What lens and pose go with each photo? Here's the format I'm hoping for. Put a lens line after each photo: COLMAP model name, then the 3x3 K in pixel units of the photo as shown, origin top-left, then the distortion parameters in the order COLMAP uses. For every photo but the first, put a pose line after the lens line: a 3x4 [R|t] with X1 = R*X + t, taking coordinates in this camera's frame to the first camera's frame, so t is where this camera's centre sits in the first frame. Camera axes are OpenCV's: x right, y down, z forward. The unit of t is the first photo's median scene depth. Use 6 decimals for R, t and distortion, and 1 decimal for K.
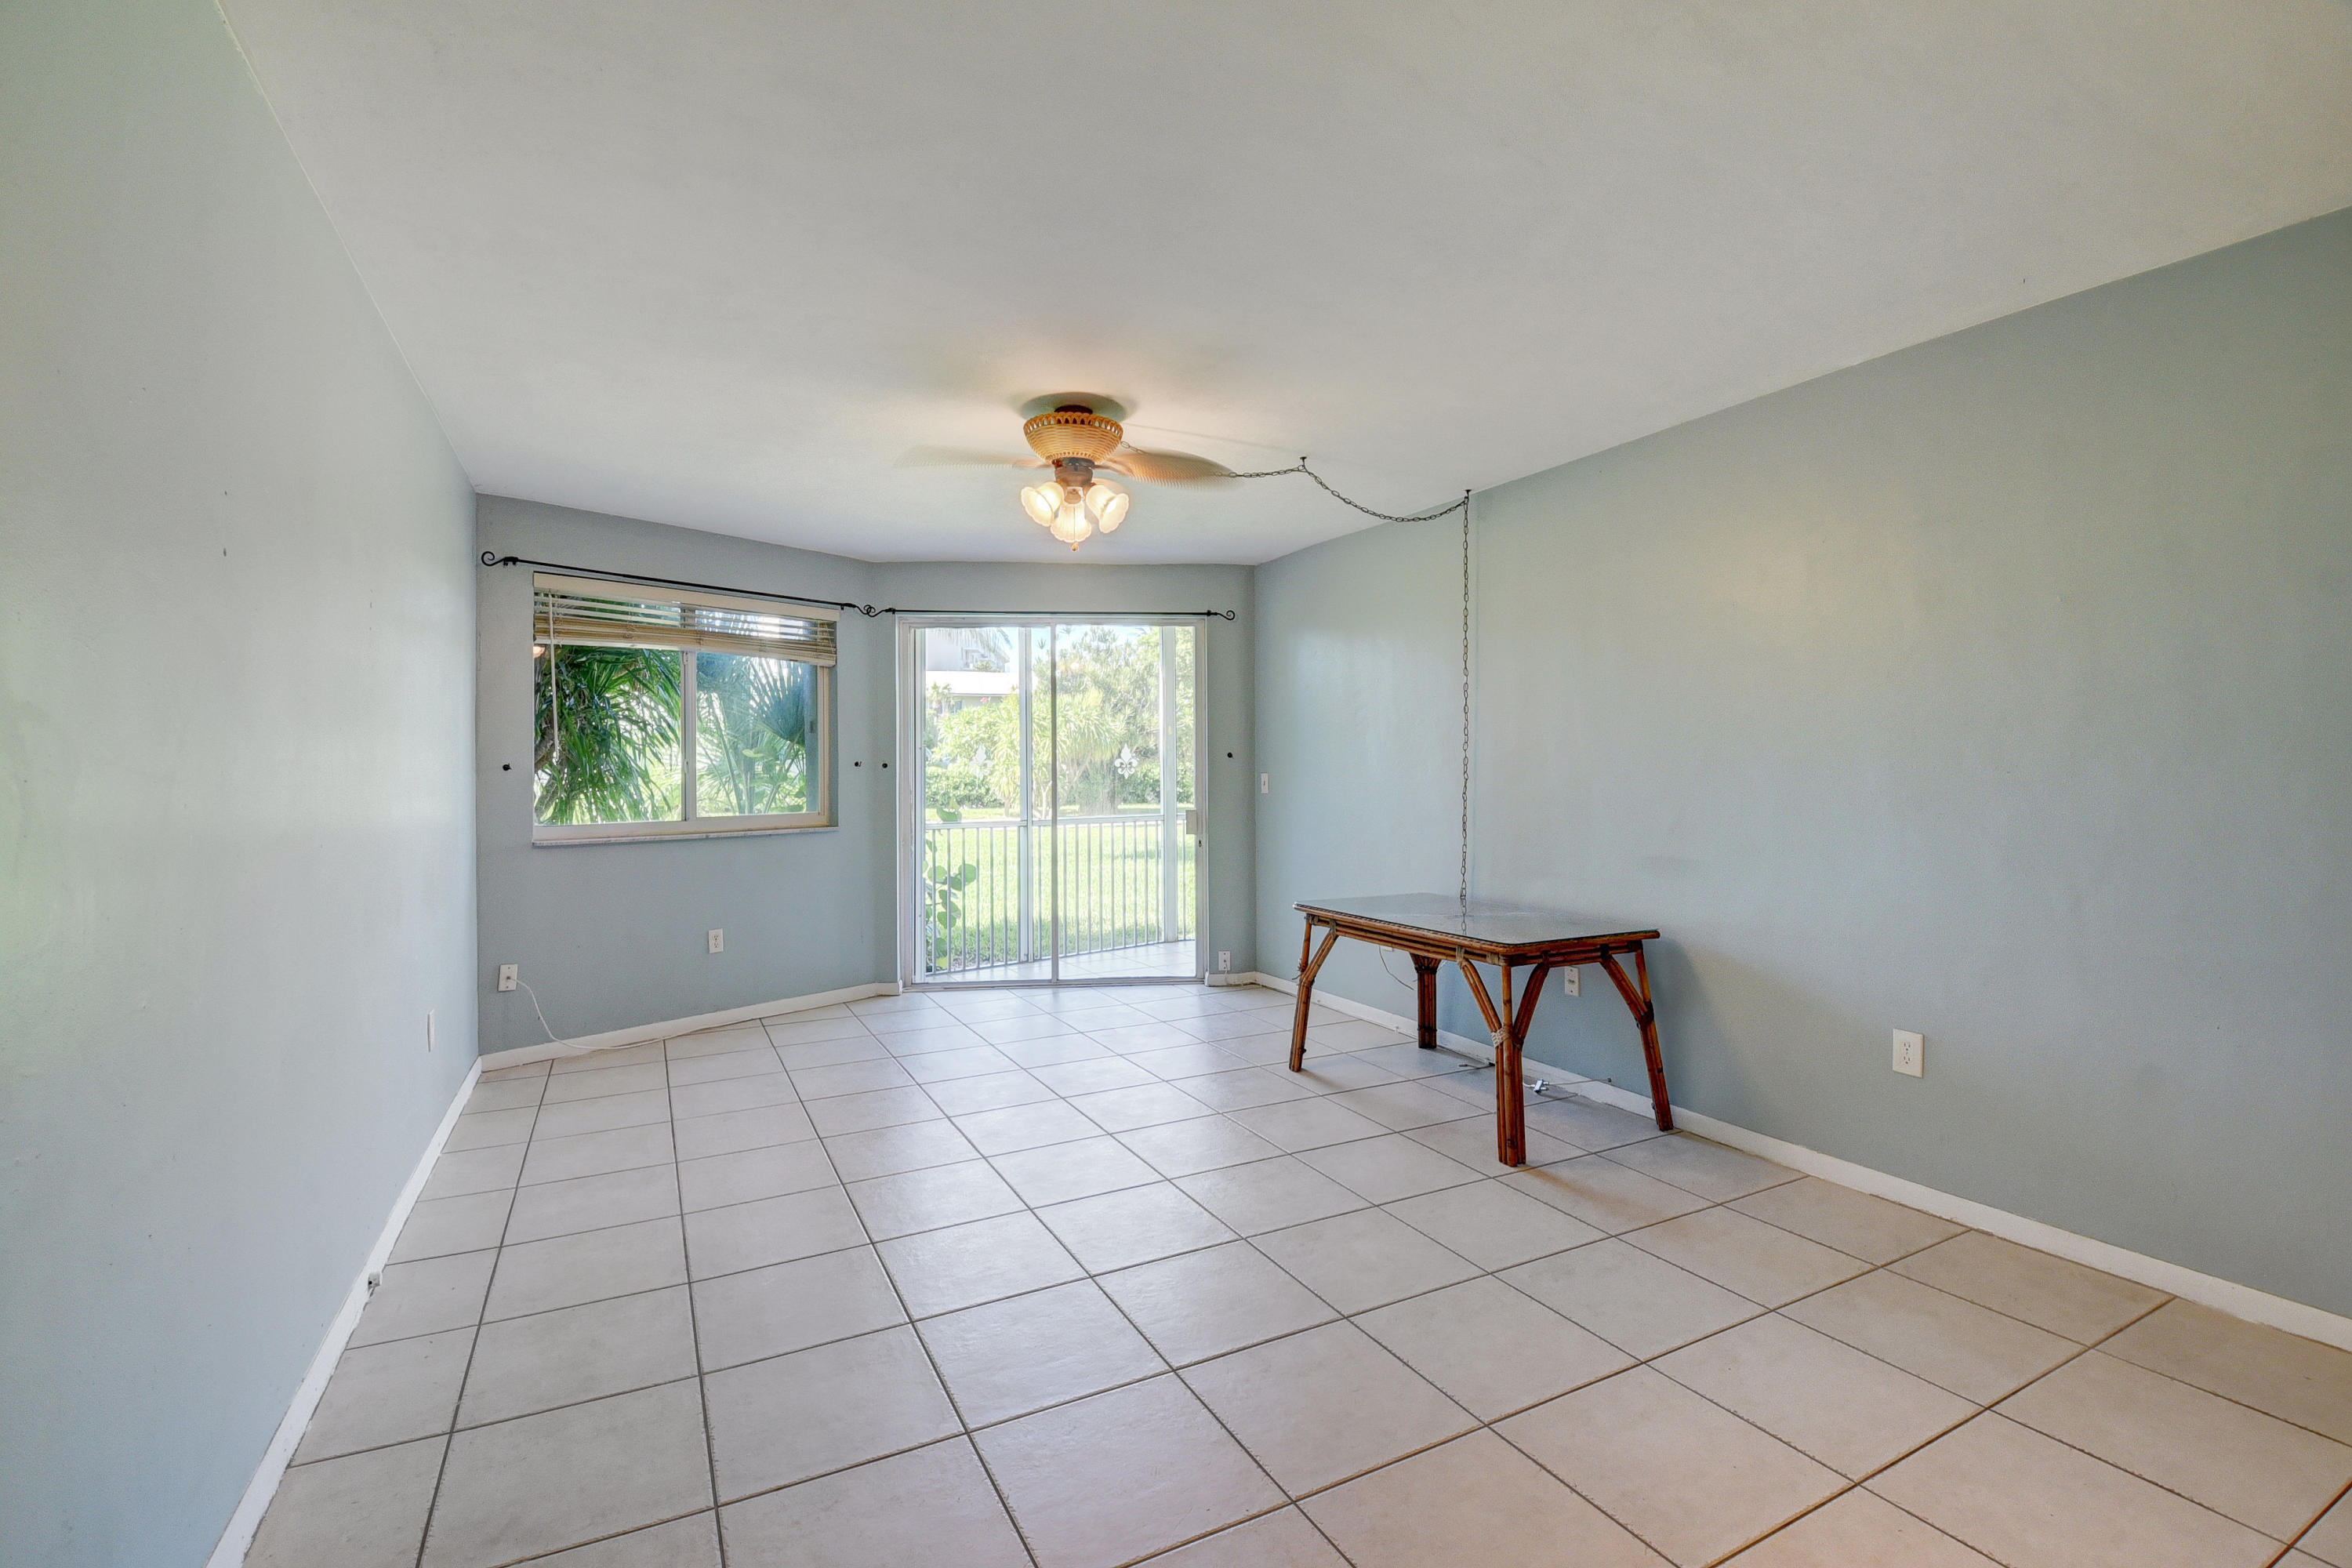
lens RADIAL K [[1034.0, 0, 1170.0], [0, 1034.0, 765.7], [0, 0, 1]] dist [0.022816, -0.031470]
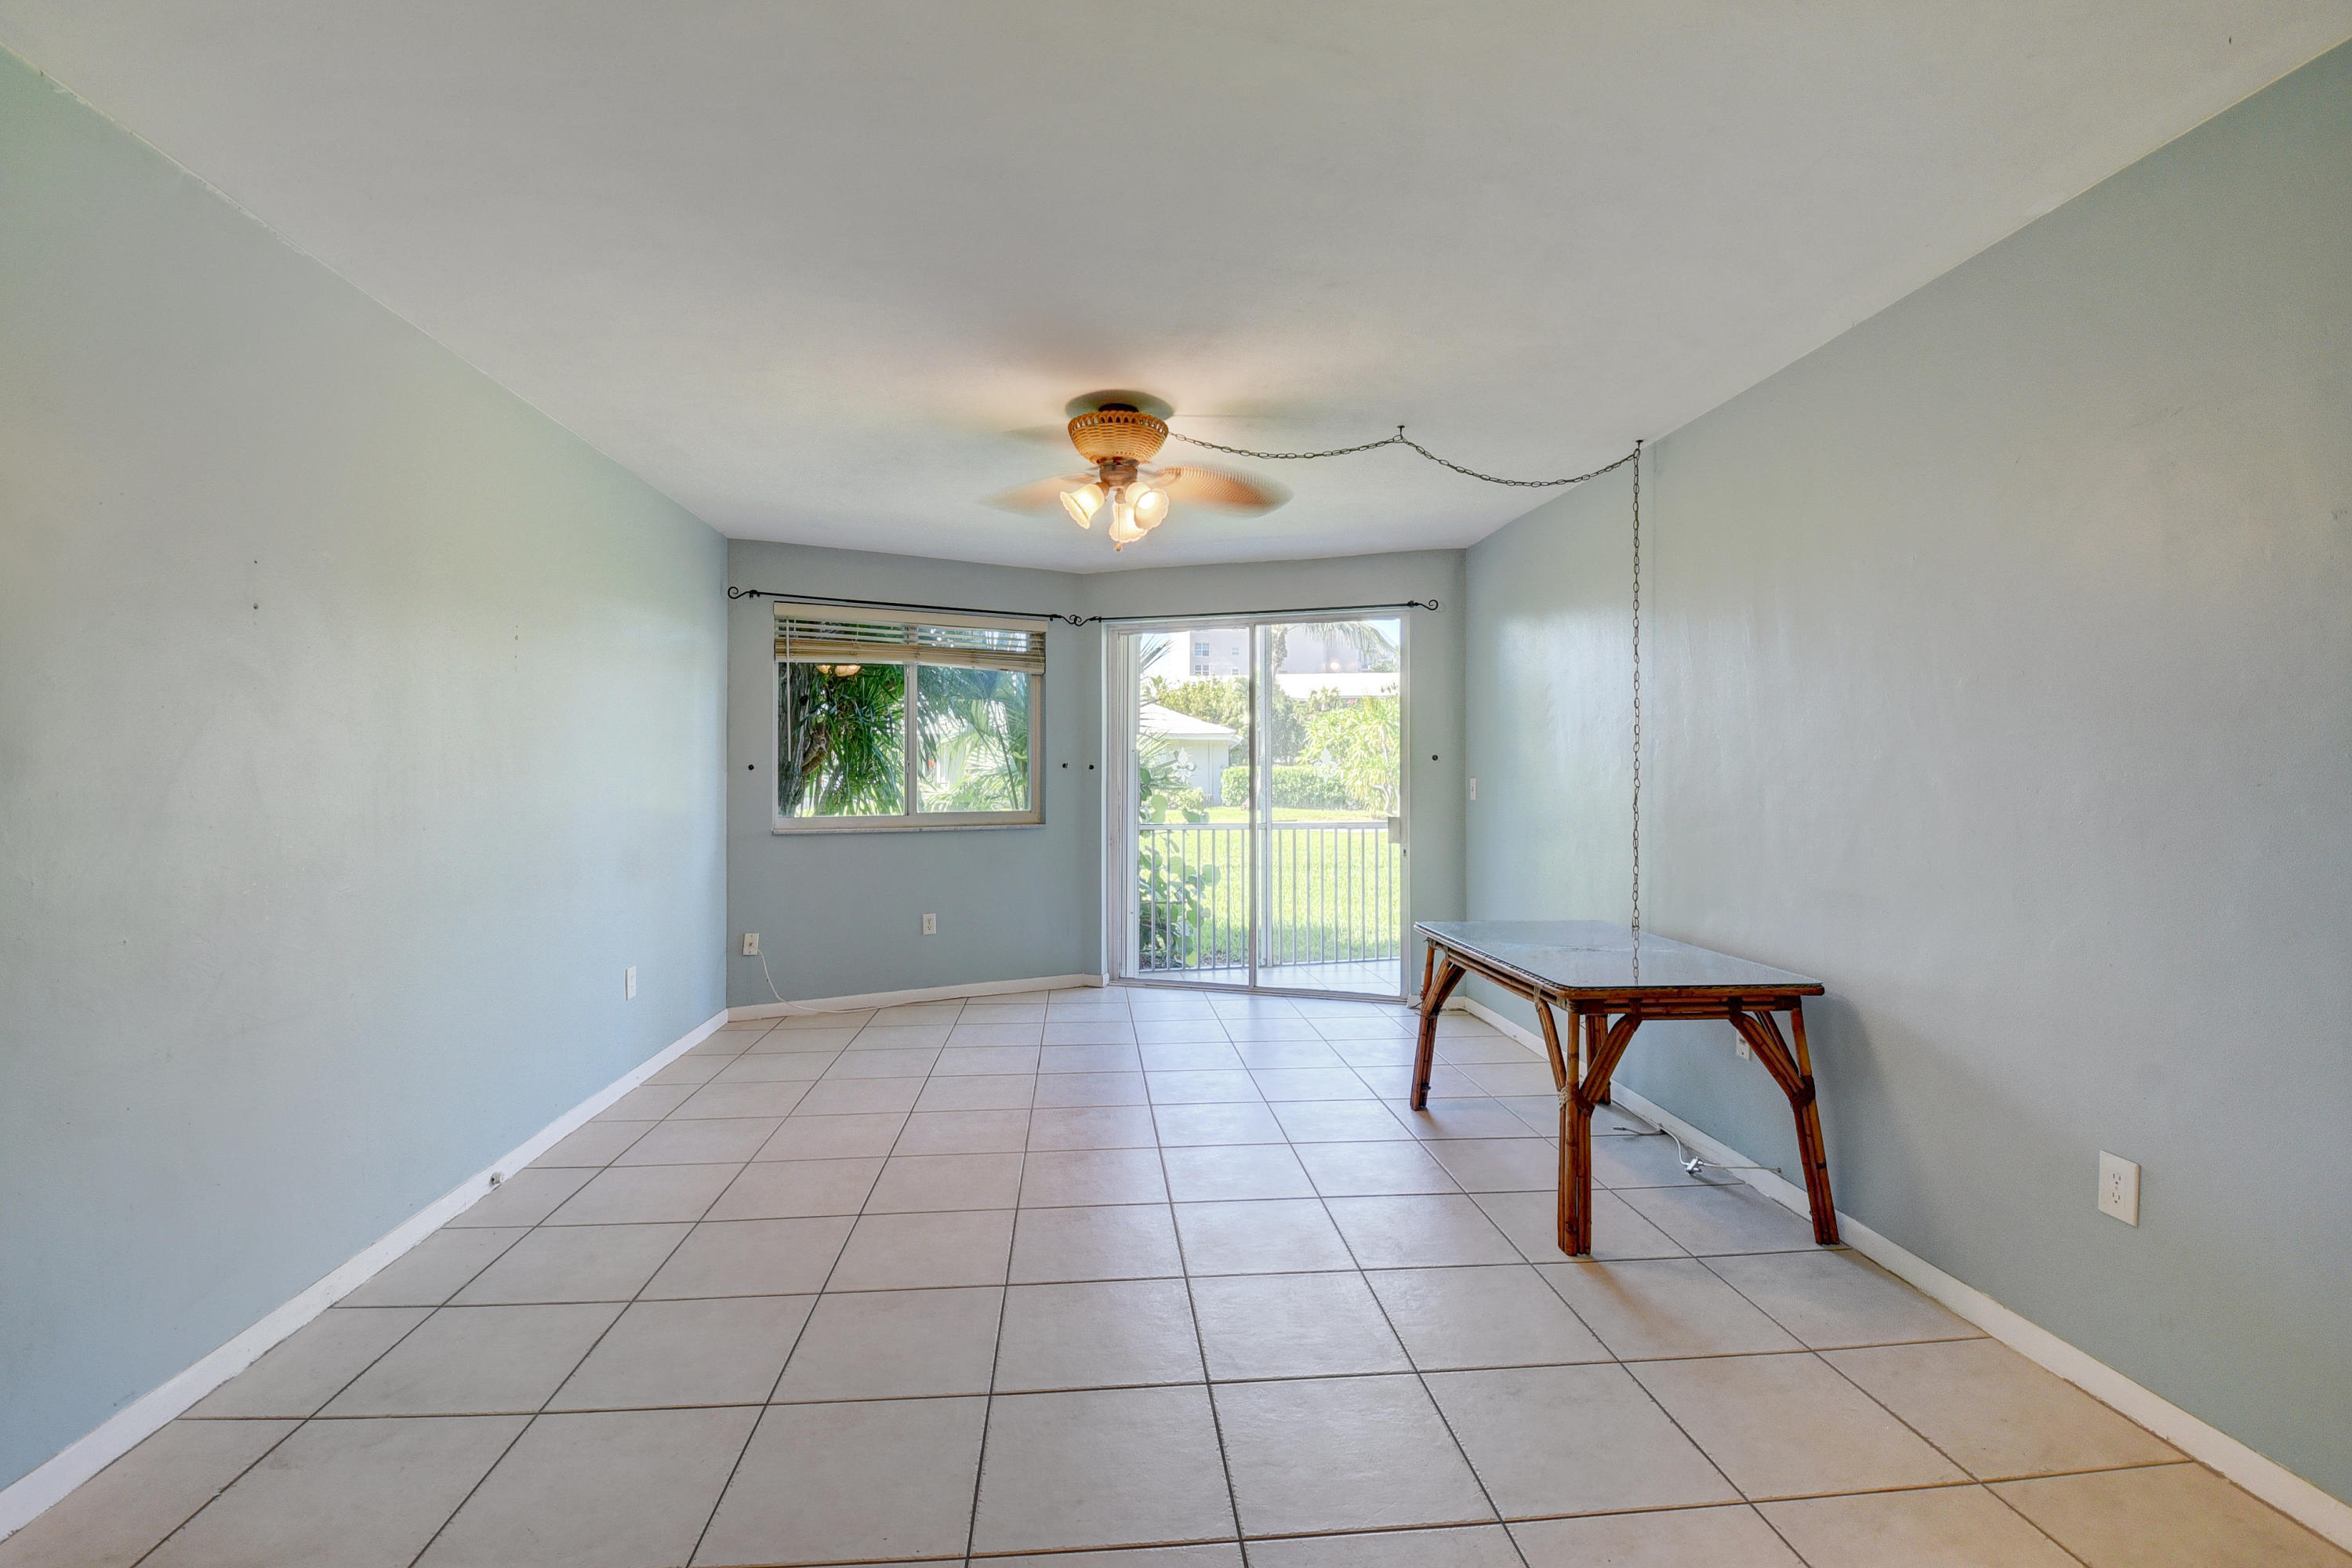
lens RADIAL K [[1034.0, 0, 1170.0], [0, 1034.0, 765.7], [0, 0, 1]] dist [0.022816, -0.031470]
pose [[0.925223, 0.004063, -0.379402, 0.247829], [-0.004936, 0.999987, -0.001329, -0.000898], [0.379391, 0.003102, 0.925231, 0.080136]]
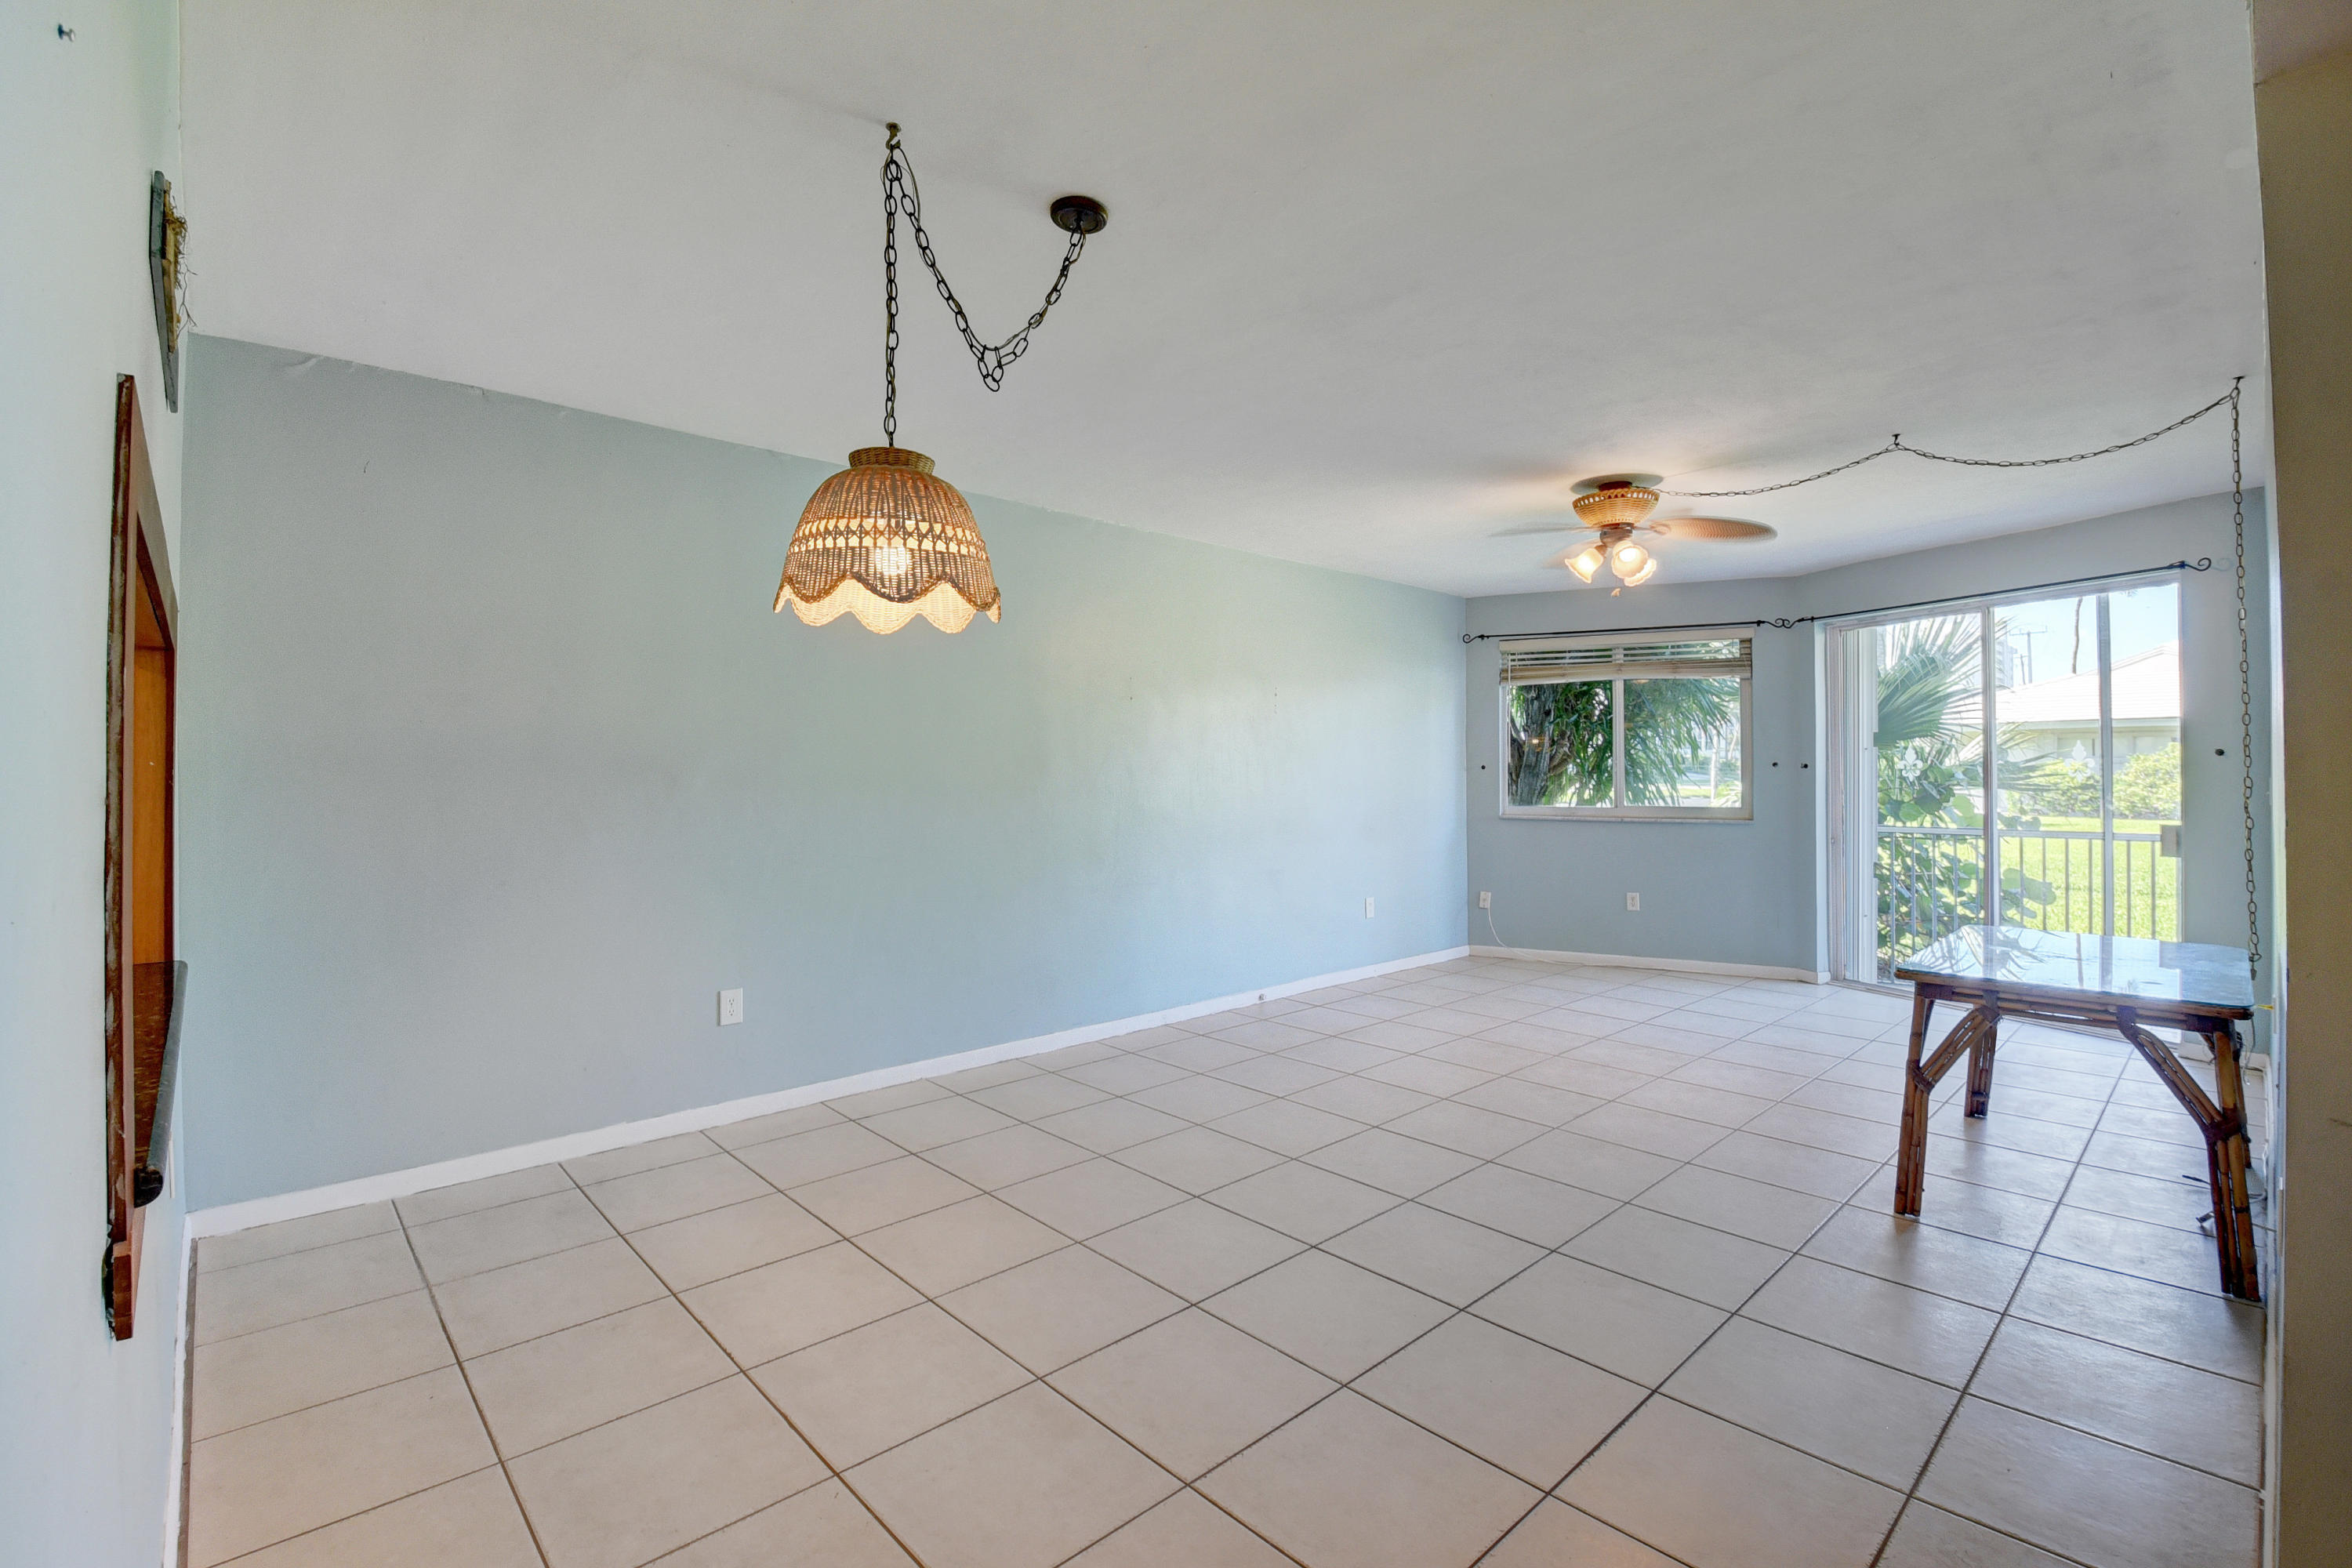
lens RADIAL K [[1034.0, 0, 1170.0], [0, 1034.0, 765.7], [0, 0, 1]] dist [0.022816, -0.031470]
pose [[0.270291, 0.000466, -0.962778, 0.732346], [0.001898, 0.999998, 0.001016, -0.003254], [0.962777, -0.002102, 0.270290, 0.106538]]
